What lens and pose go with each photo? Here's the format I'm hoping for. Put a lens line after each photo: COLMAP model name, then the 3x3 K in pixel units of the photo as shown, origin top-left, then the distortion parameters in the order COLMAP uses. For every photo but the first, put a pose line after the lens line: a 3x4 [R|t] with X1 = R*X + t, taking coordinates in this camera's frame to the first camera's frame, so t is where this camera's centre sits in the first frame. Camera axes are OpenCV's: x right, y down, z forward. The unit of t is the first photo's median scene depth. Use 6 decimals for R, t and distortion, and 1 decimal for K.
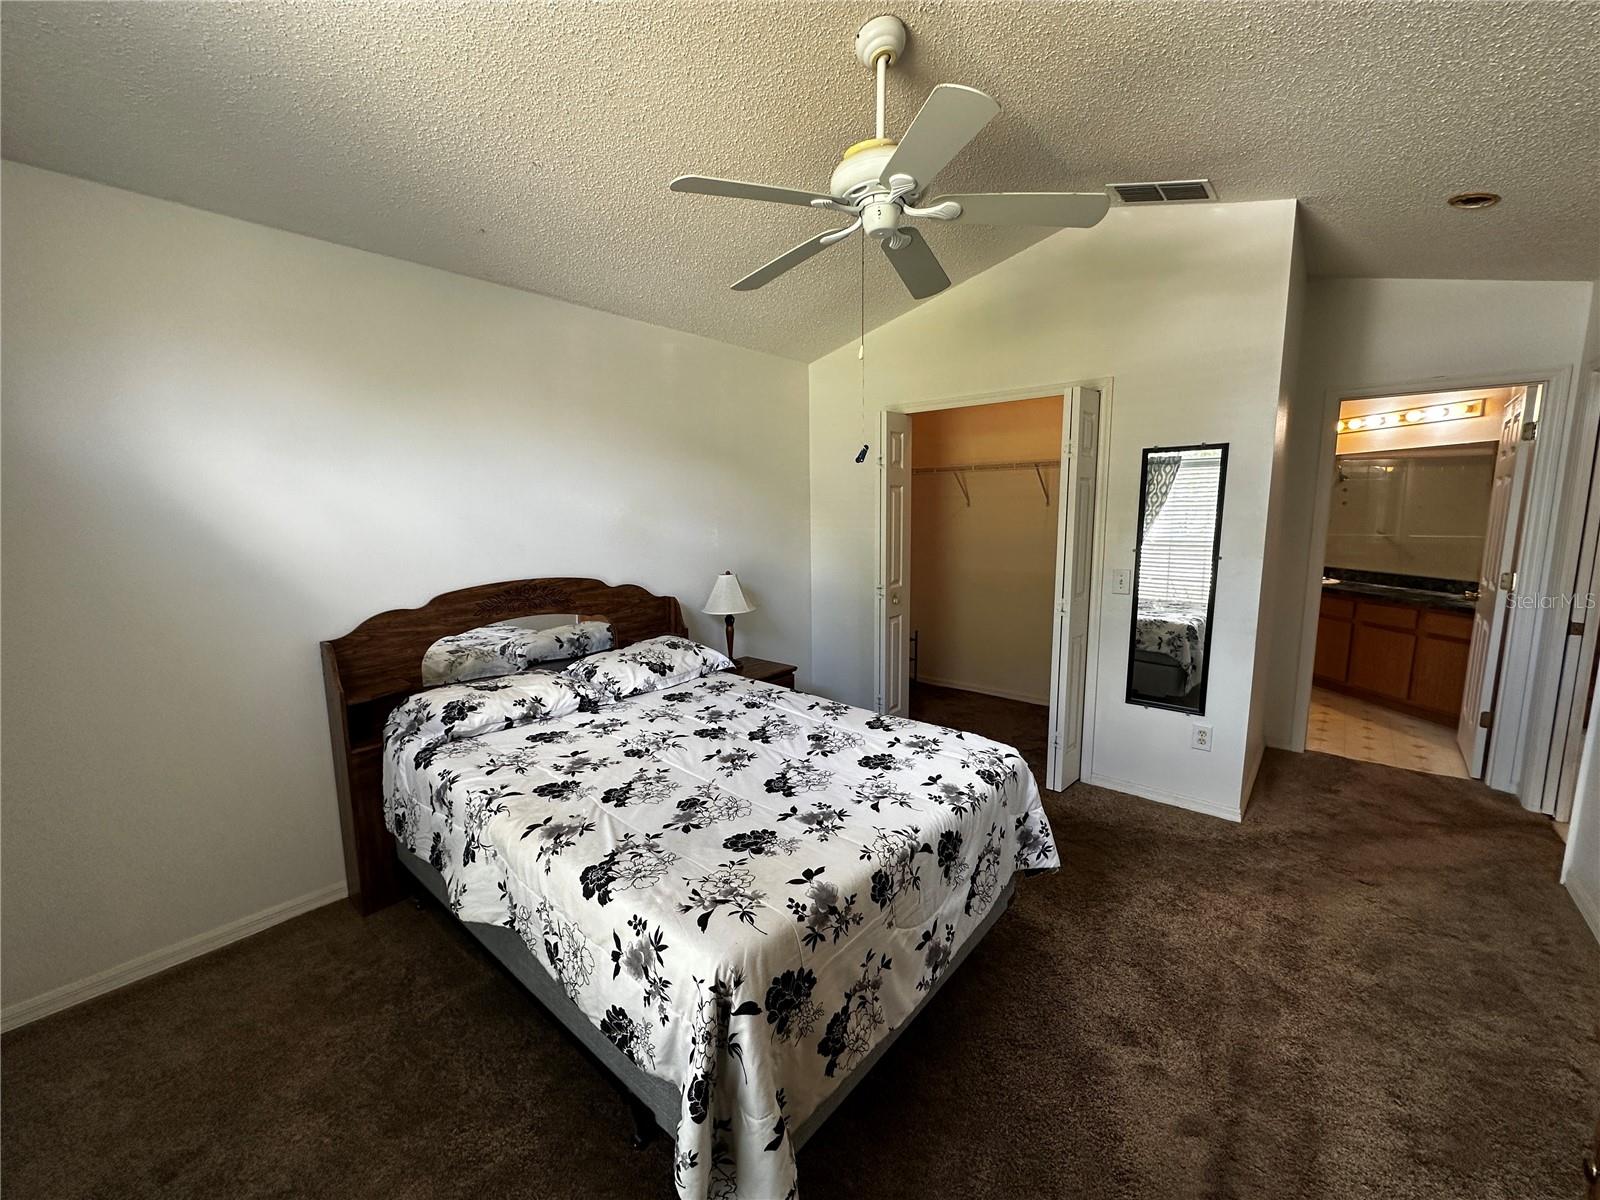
lens RADIAL K [[639.1, 0, 800.0], [0, 639.1, 600.0], [0, 0, 1]] dist [-0.006731, 0.002035]
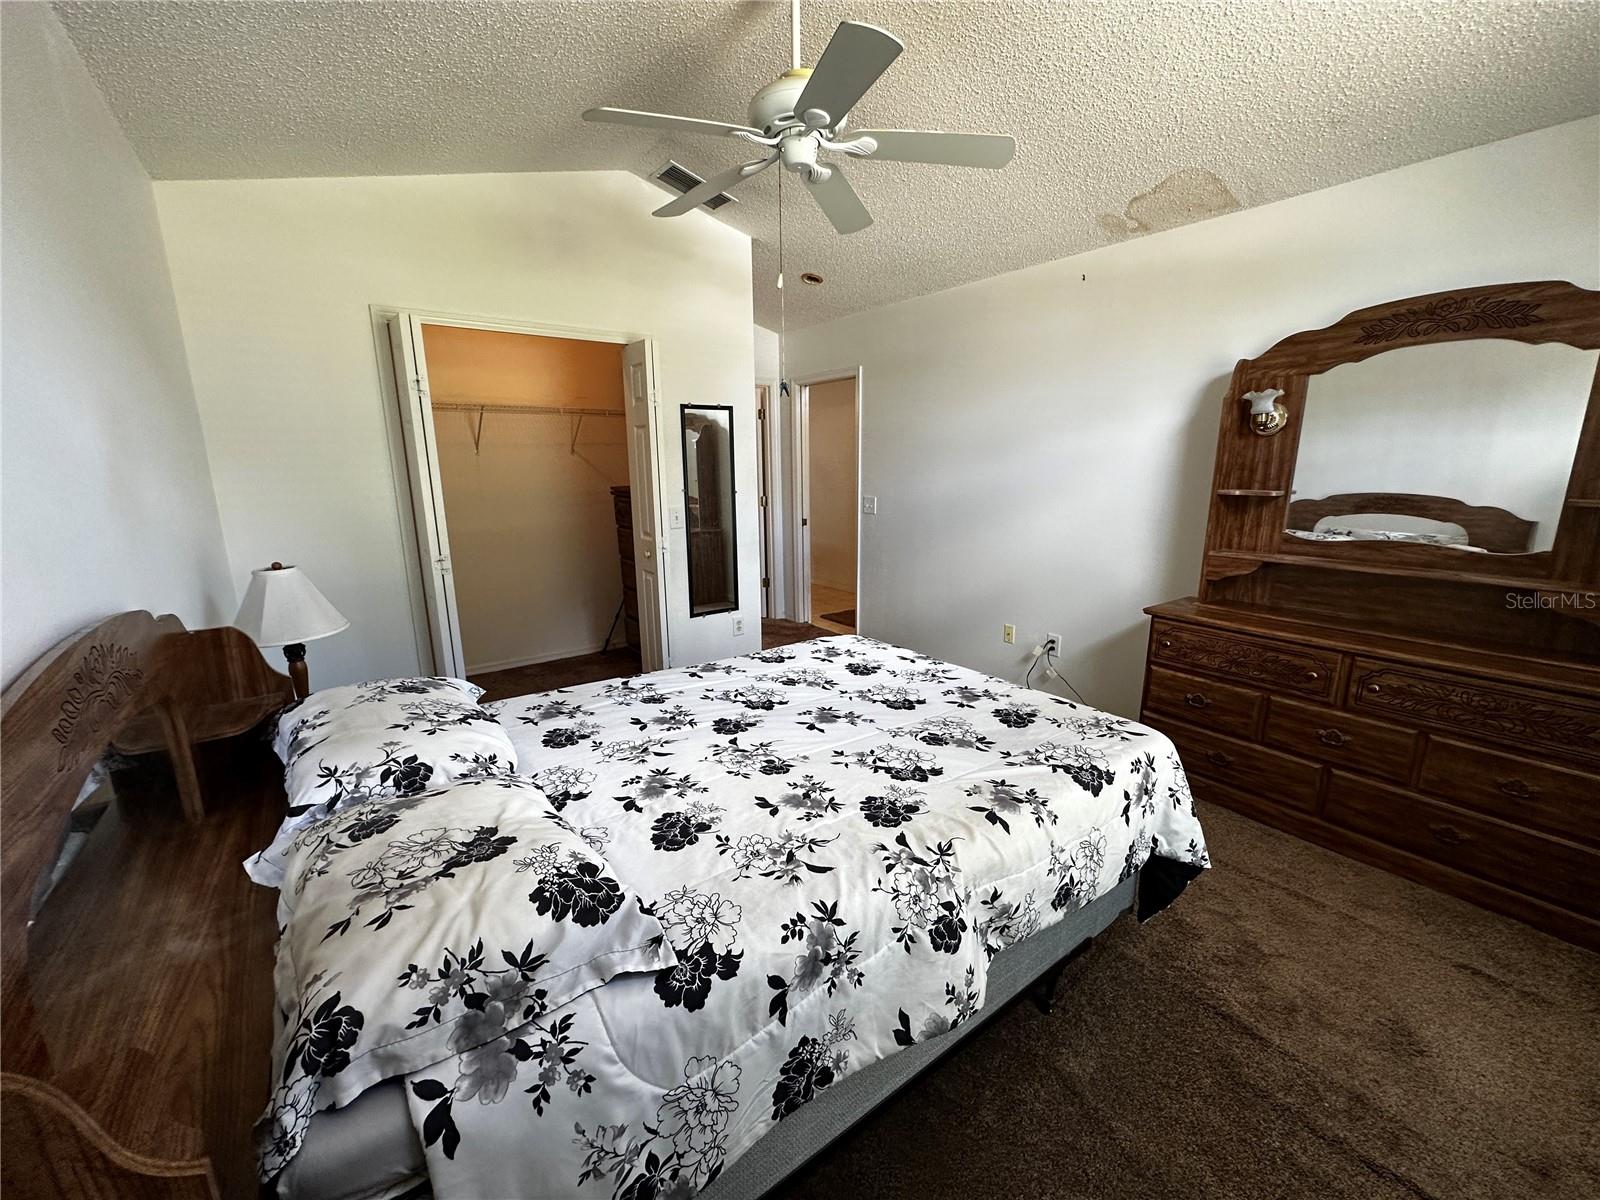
lens RADIAL K [[639.1, 0, 800.0], [0, 639.1, 600.0], [0, 0, 1]] dist [-0.006731, 0.002035]
pose [[0.228770, -0.197544, 0.953226, -0.890678], [0.143568, 0.975333, 0.167670, -0.068644], [-0.962836, 0.098495, 0.251488, 0.743692]]
